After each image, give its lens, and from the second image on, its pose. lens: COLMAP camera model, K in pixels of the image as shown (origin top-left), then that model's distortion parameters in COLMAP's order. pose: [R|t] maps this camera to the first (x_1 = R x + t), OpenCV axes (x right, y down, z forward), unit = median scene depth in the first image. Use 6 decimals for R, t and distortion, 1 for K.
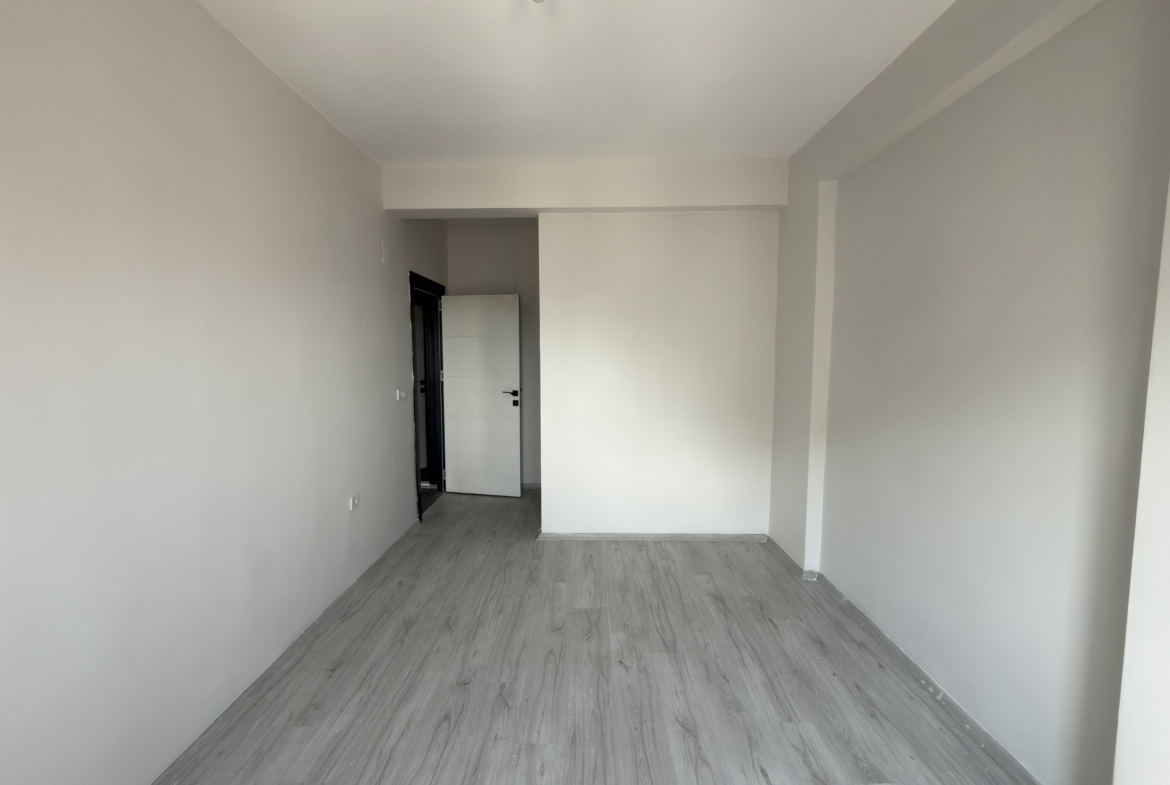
lens RADIAL K [[464.0, 0, 586.2], [0, 464.0, 392.0], [0, 0, 1]] dist [0.000301, 0.000030]
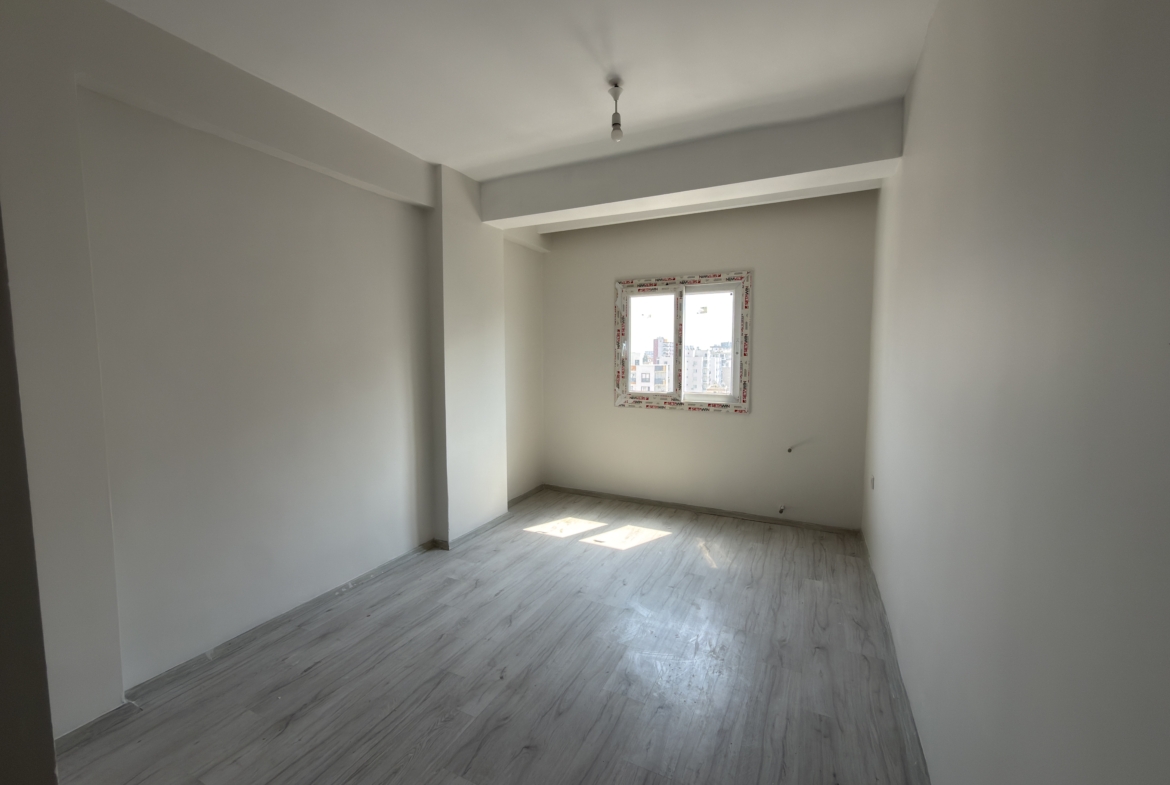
lens RADIAL K [[464.0, 0, 586.2], [0, 464.0, 392.0], [0, 0, 1]] dist [0.000301, 0.000030]
pose [[-0.899945, -0.031711, 0.434848, -0.483493], [0.044883, 0.985315, 0.164741, -0.143907], [-0.433686, 0.167775, -0.885307, 1.699458]]
